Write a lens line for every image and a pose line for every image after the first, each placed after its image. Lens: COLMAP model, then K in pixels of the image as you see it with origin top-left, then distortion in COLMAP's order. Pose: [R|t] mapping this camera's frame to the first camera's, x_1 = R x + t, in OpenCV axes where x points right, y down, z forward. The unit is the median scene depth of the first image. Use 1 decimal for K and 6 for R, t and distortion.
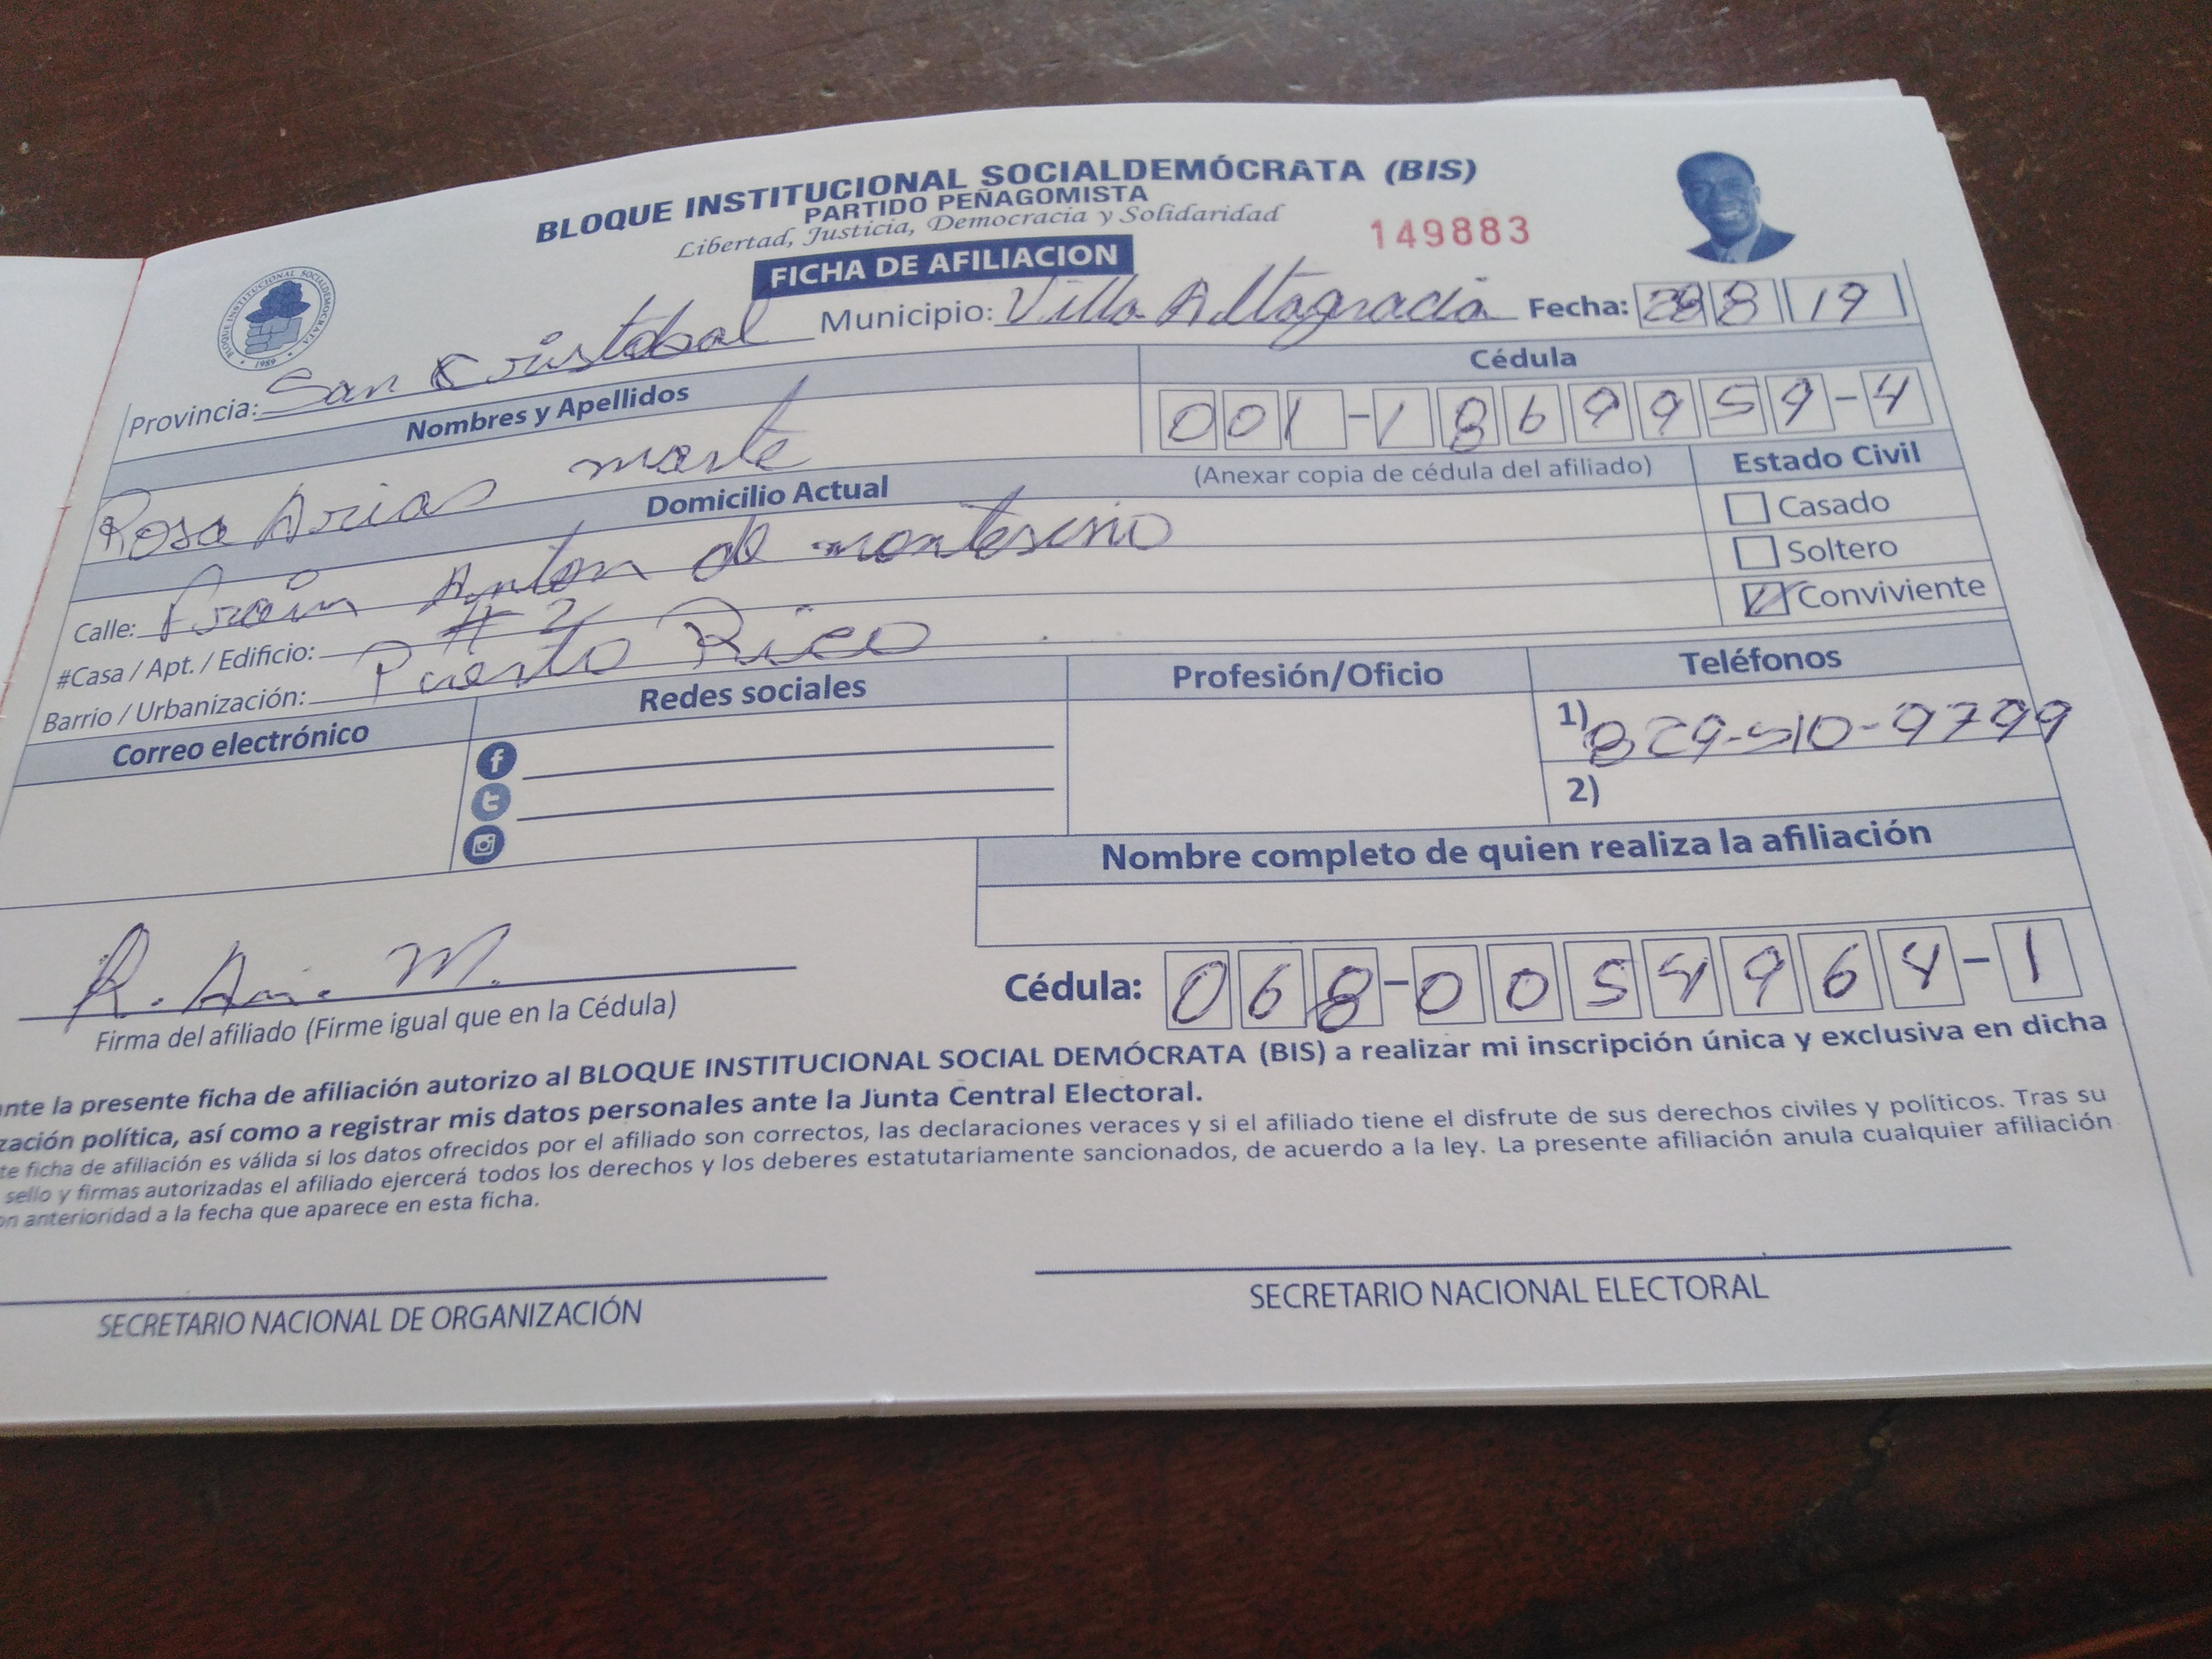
lens RADIAL K [[1671.9, 0, 1107.3], [0, 1671.9, 822.0], [0, 0, 1]] dist [0.073209, -0.173514]
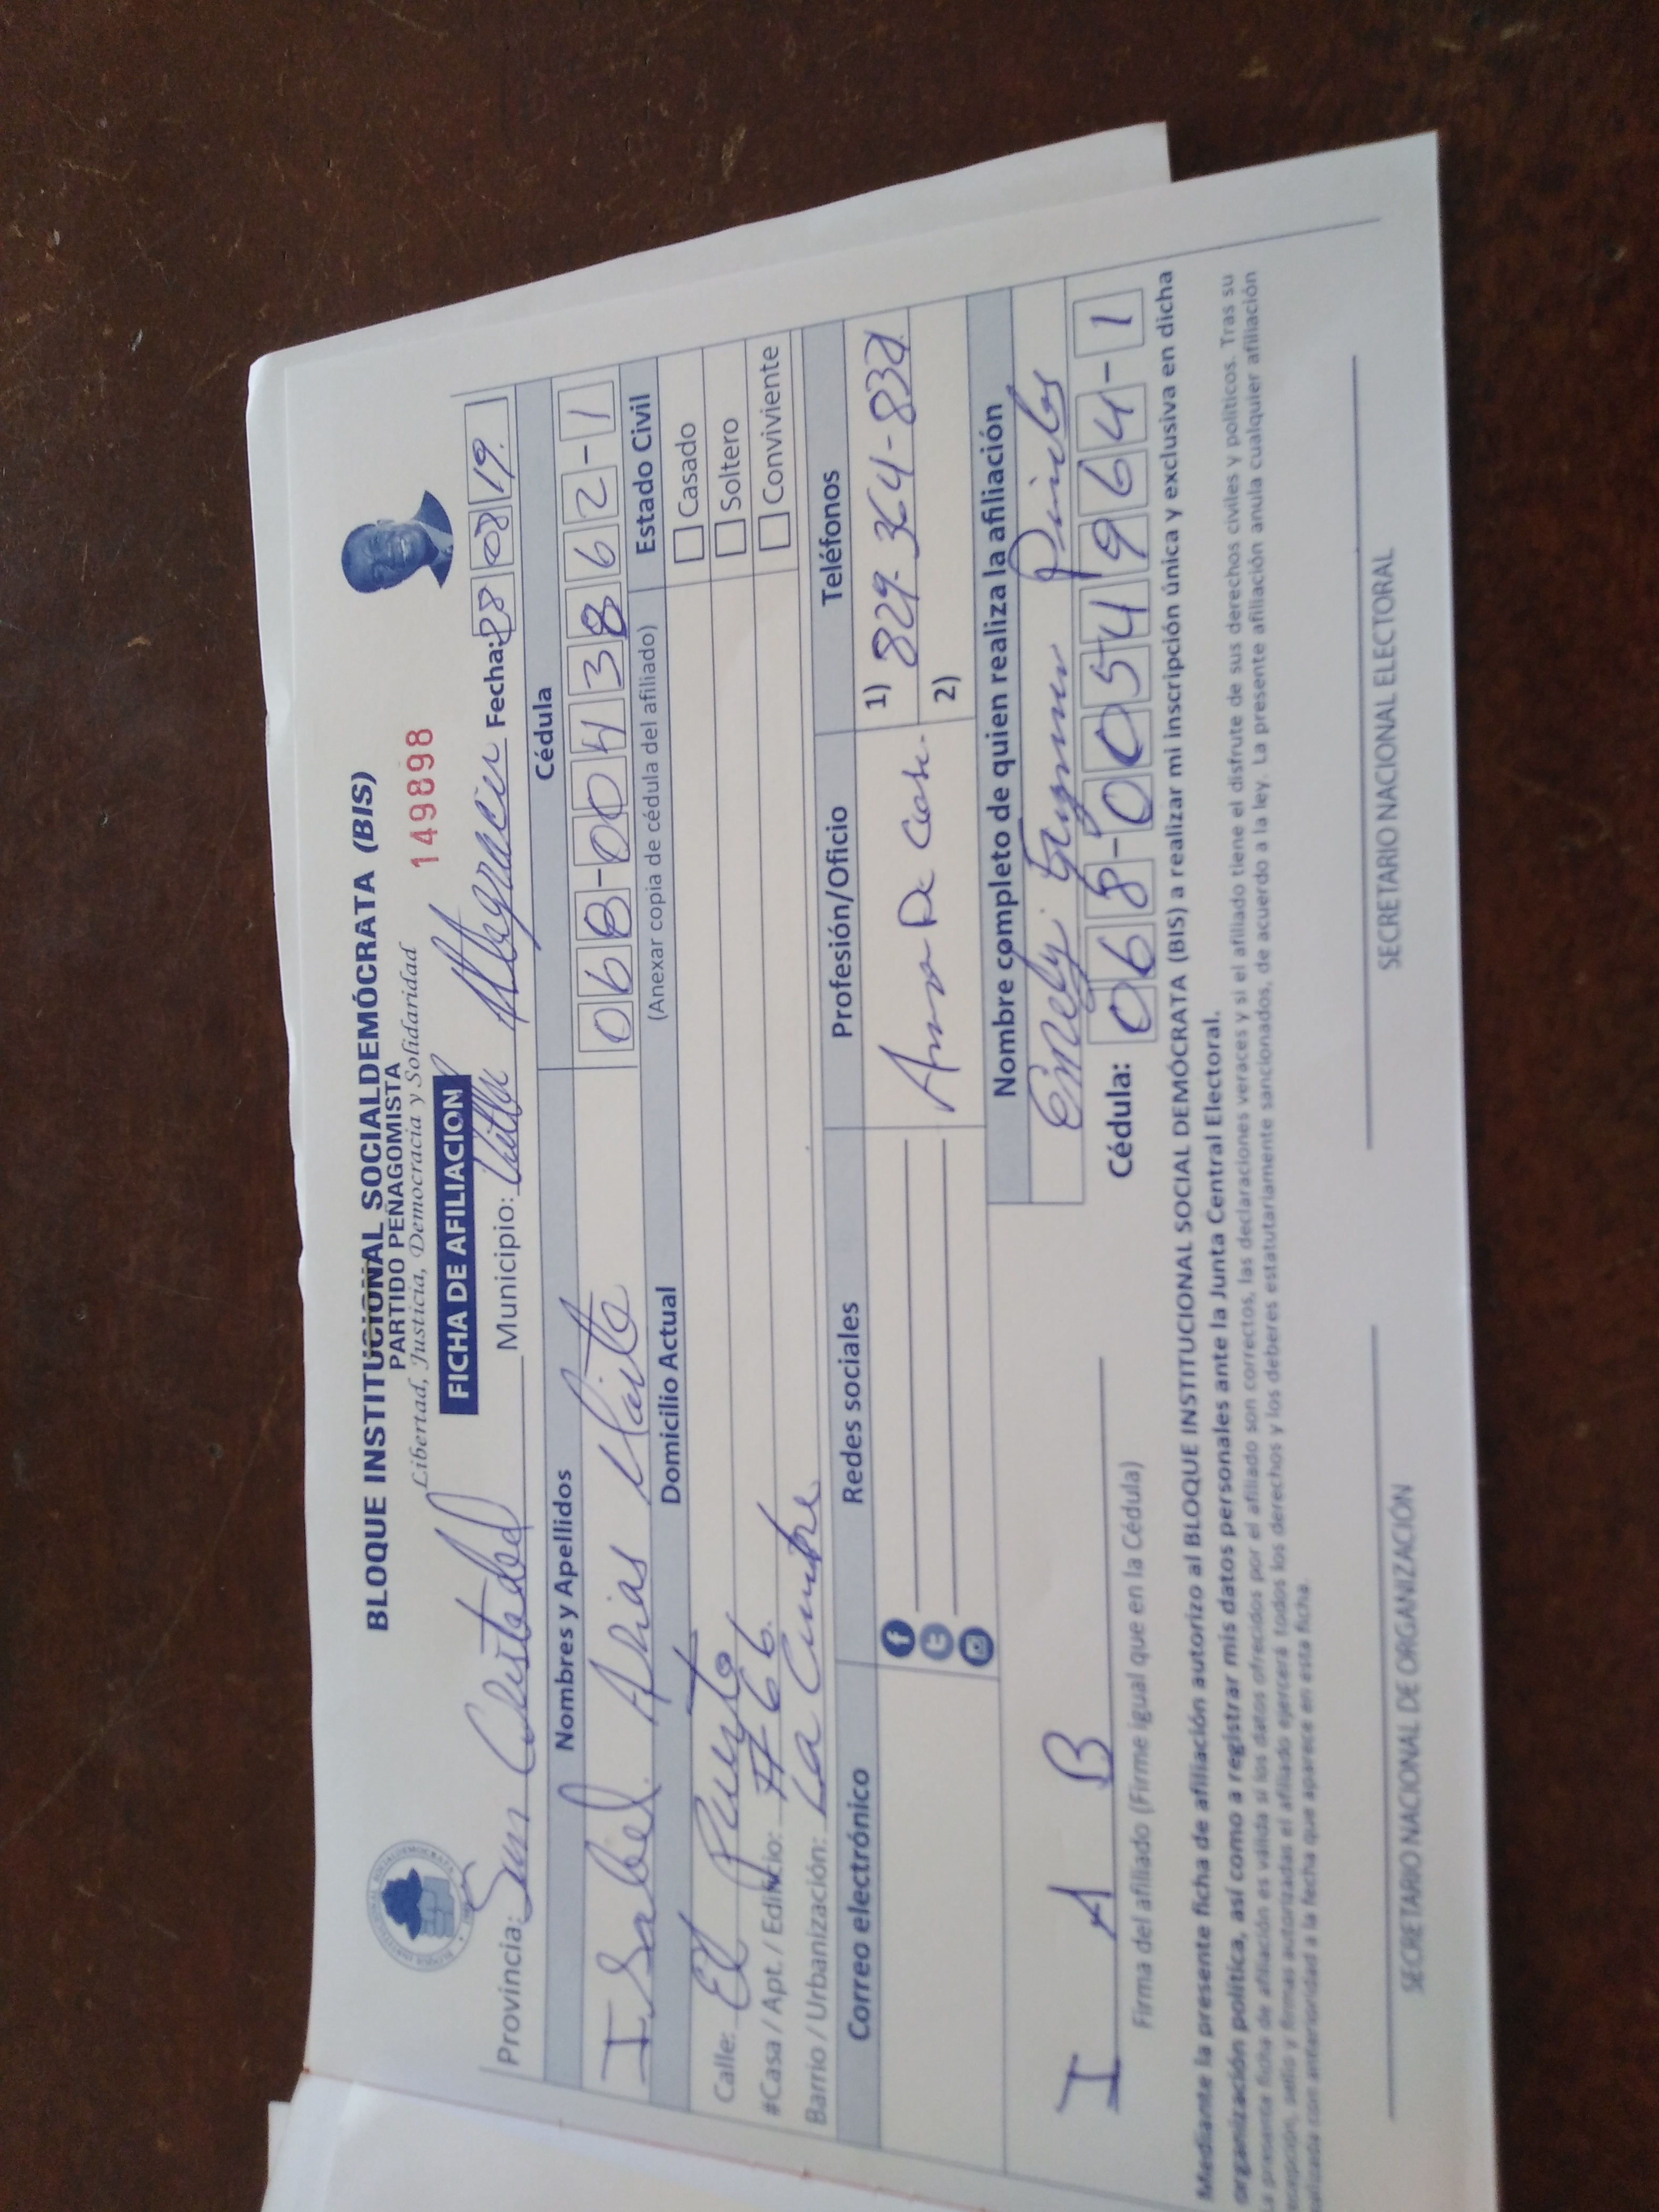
lens RADIAL K [[1616.4, 0, 823.0], [0, 1616.4, 1098.1], [0, 0, 1]] dist [0.093797, -0.199165]
pose [[-0.003340, -0.999990, 0.002886, -0.005366], [0.998906, -0.003471, -0.046641, -0.043871], [0.046650, 0.002727, 0.998908, -0.118007]]
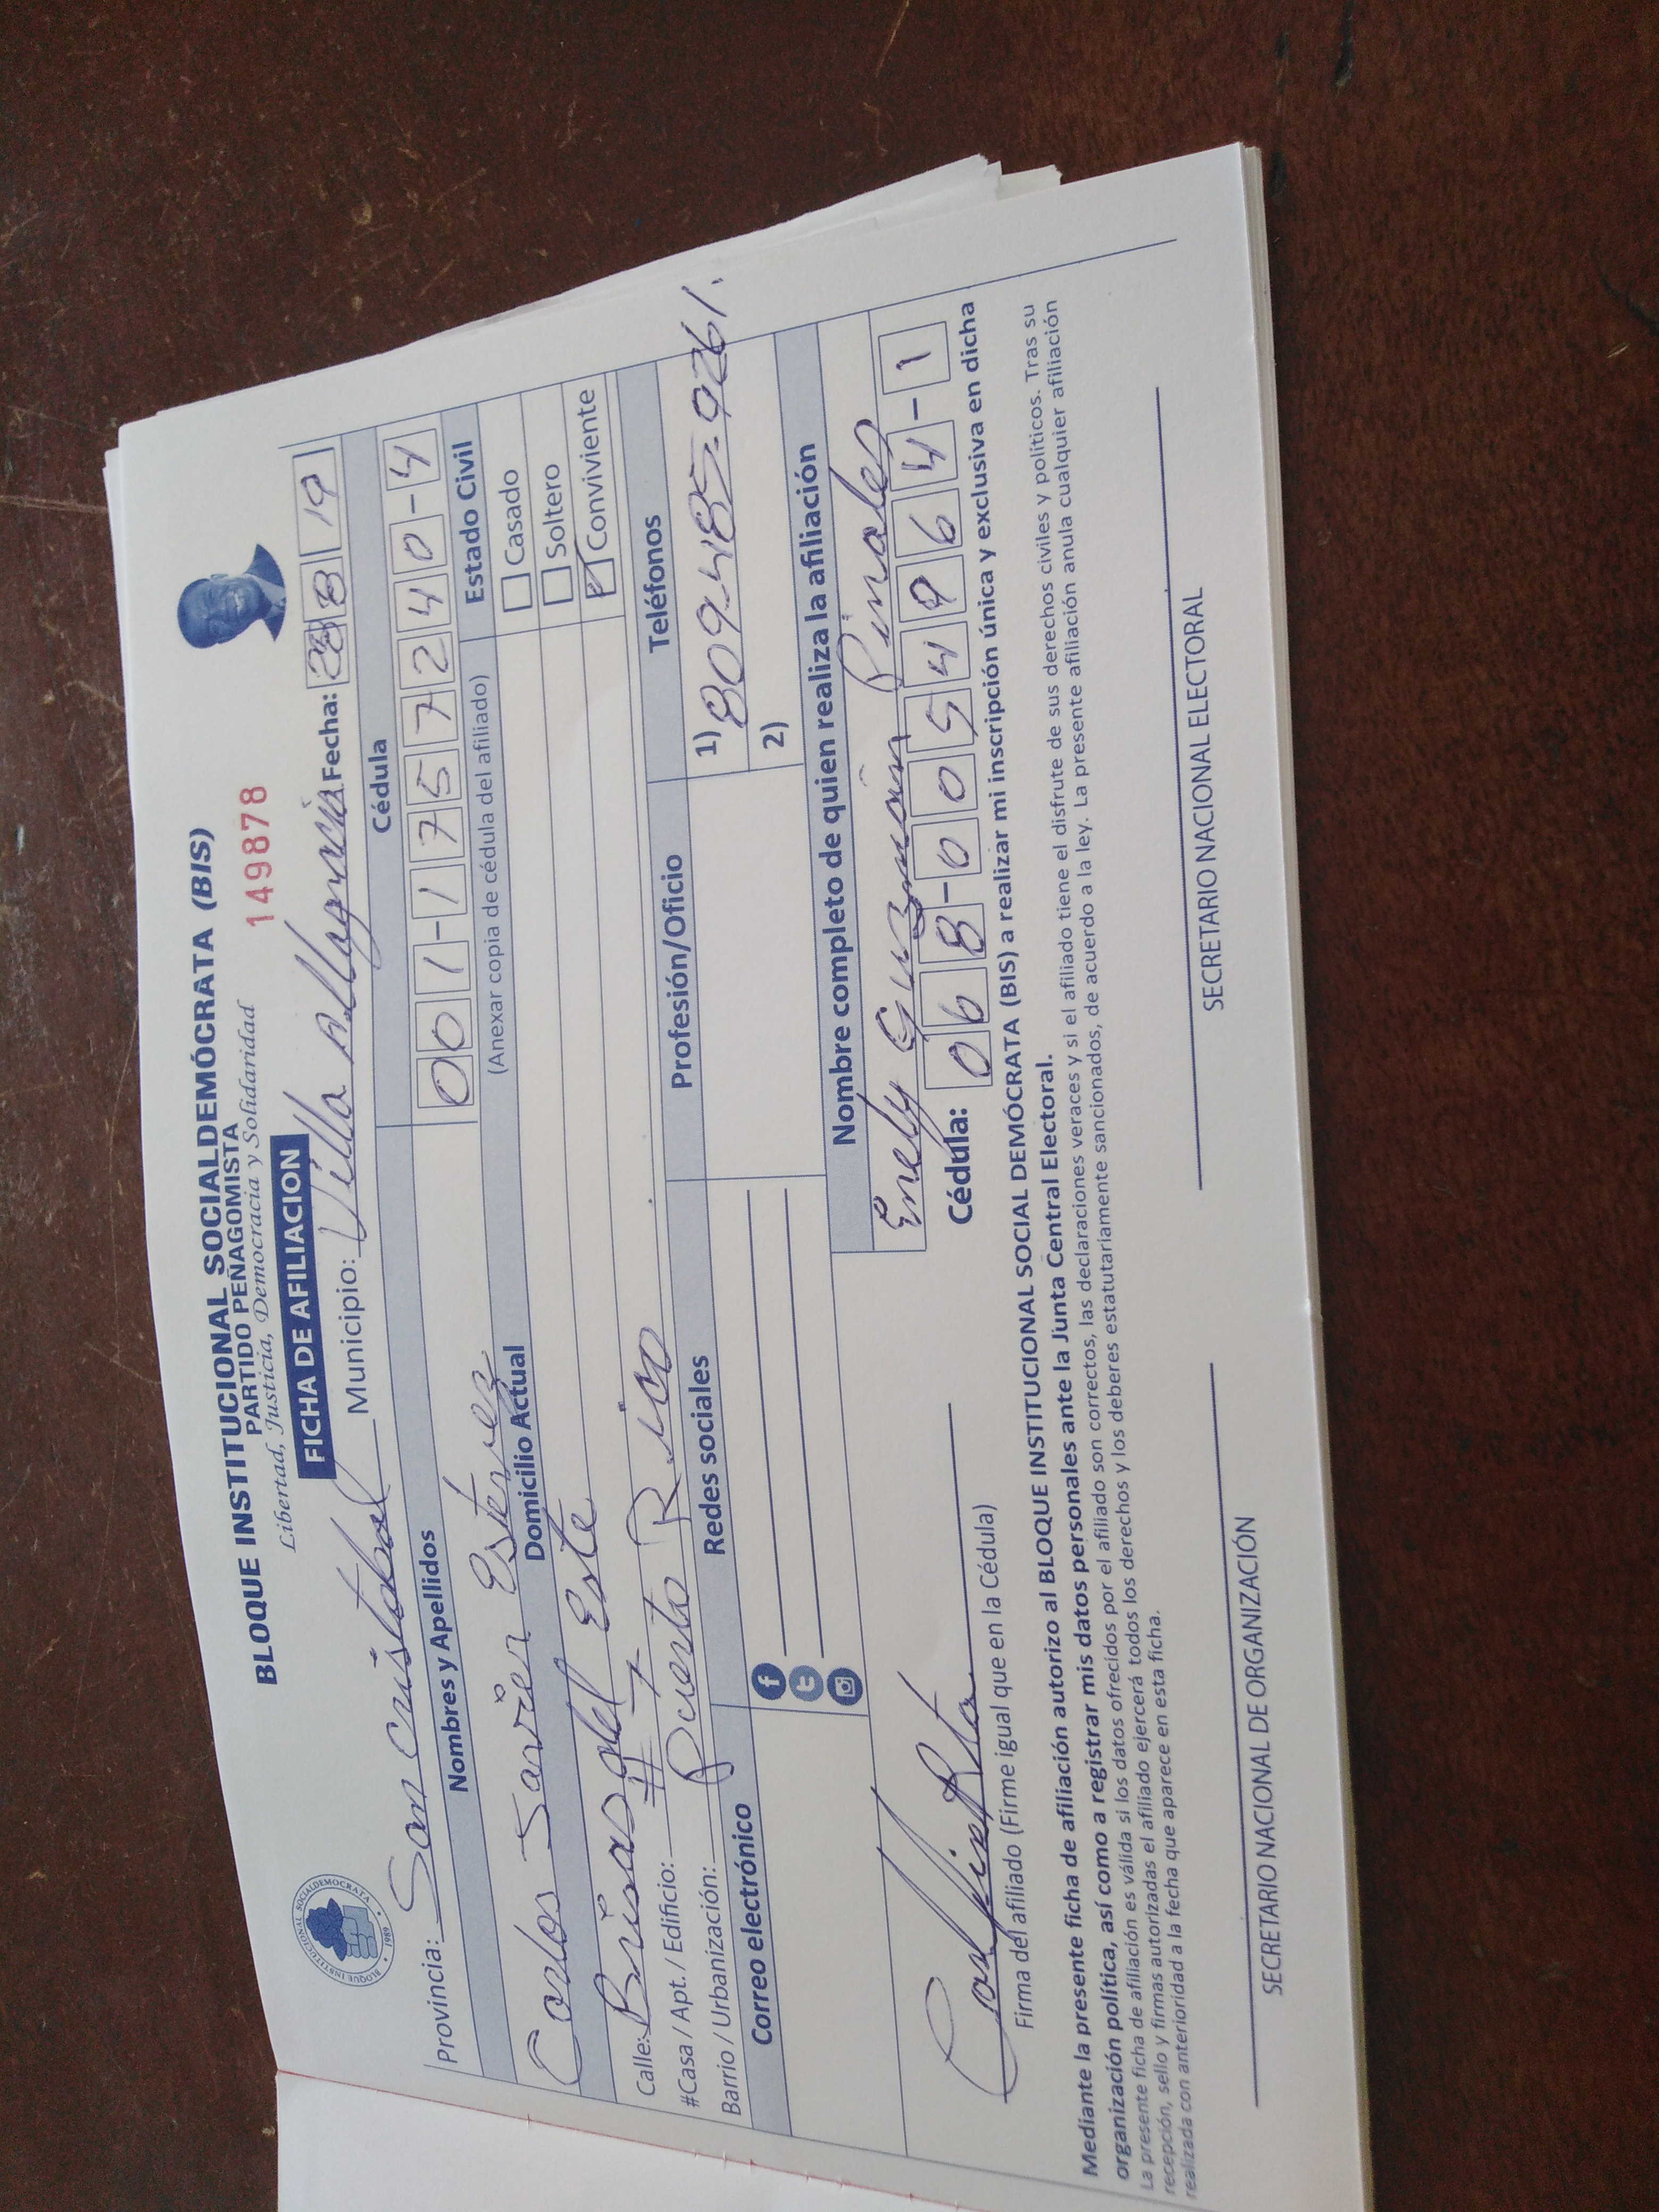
lens RADIAL K [[1643.1, 0, 824.9], [0, 1643.1, 1103.4], [0, 0, 1]] dist [0.085221, -0.219595]
pose [[-0.027858, -0.999200, 0.028705, -0.006566], [0.998260, -0.026316, 0.052765, -0.053030], [-0.051968, 0.030125, 0.998194, -0.145060]]
